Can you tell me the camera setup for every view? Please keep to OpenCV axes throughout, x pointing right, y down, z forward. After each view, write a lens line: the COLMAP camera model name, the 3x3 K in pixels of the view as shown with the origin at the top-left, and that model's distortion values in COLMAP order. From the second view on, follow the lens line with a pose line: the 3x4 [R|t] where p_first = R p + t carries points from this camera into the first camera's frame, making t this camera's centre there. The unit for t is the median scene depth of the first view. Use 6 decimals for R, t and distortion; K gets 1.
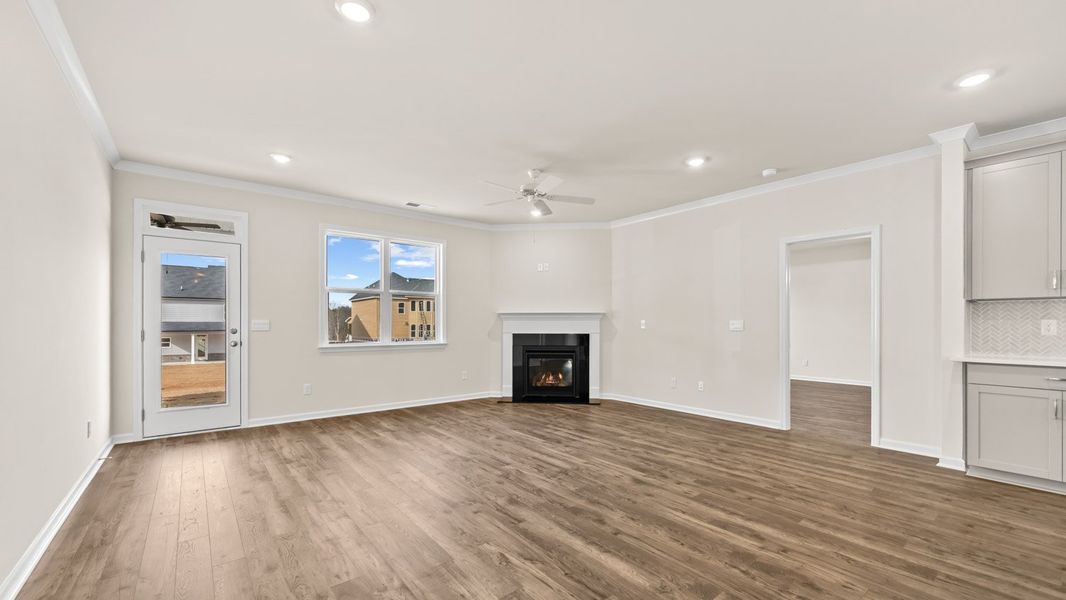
lens RADIAL K [[423.0, 0, 538.9], [0, 423.0, 326.2], [0, 0, 1]] dist [-0.000482, -0.000627]
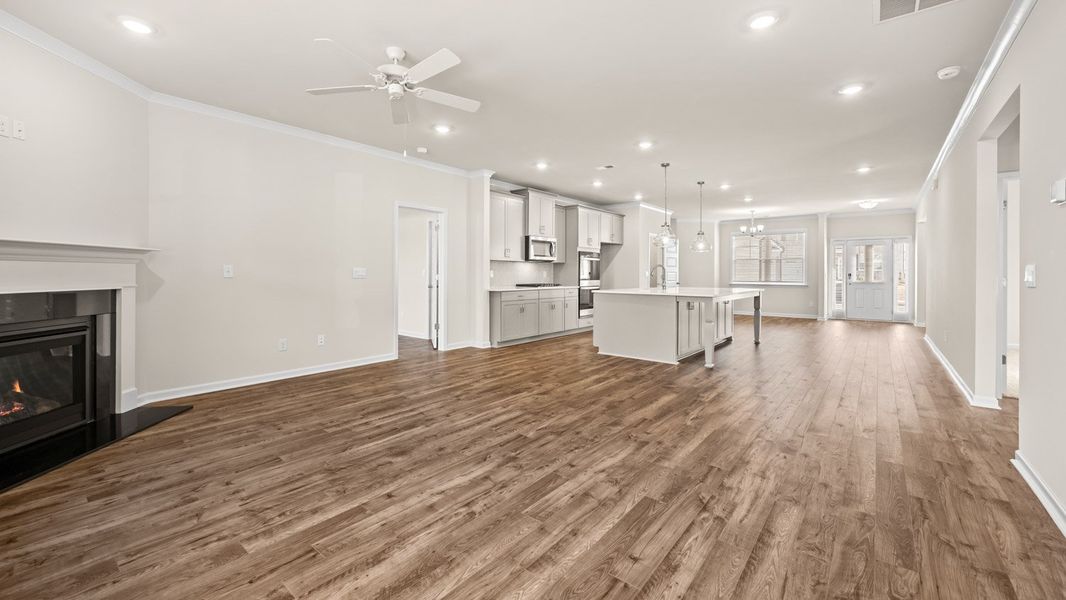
lens RADIAL K [[422.2, 0, 532.5], [0, 422.2, 270.8], [0, 0, 1]] dist [-0.001057, -0.000231]
pose [[-0.192922, 0.002536, 0.981211, -0.682847], [0.000406, 0.999997, -0.002504, -0.004216], [-0.981214, -0.000084, -0.192922, 0.849745]]
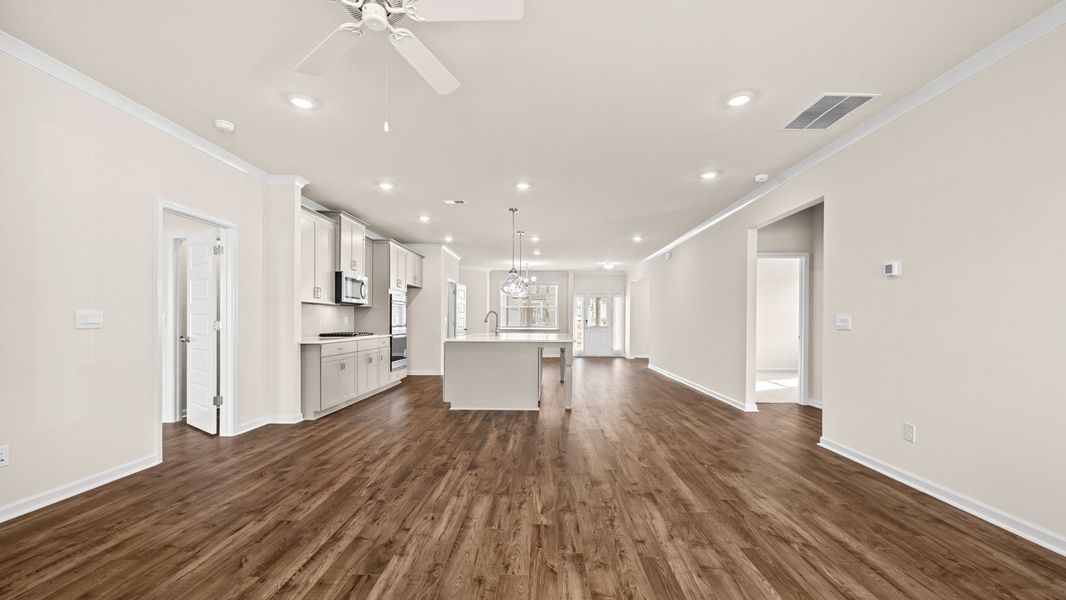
lens RADIAL K [[423.0, 0, 535.7], [0, 423.0, 320.0], [0, 0, 1]] dist [-0.000482, -0.000627]
pose [[-0.759550, -0.005411, 0.650426, -0.378992], [-0.003383, 0.999985, 0.004368, -0.004765], [-0.650440, 0.001117, -0.759557, 1.128498]]
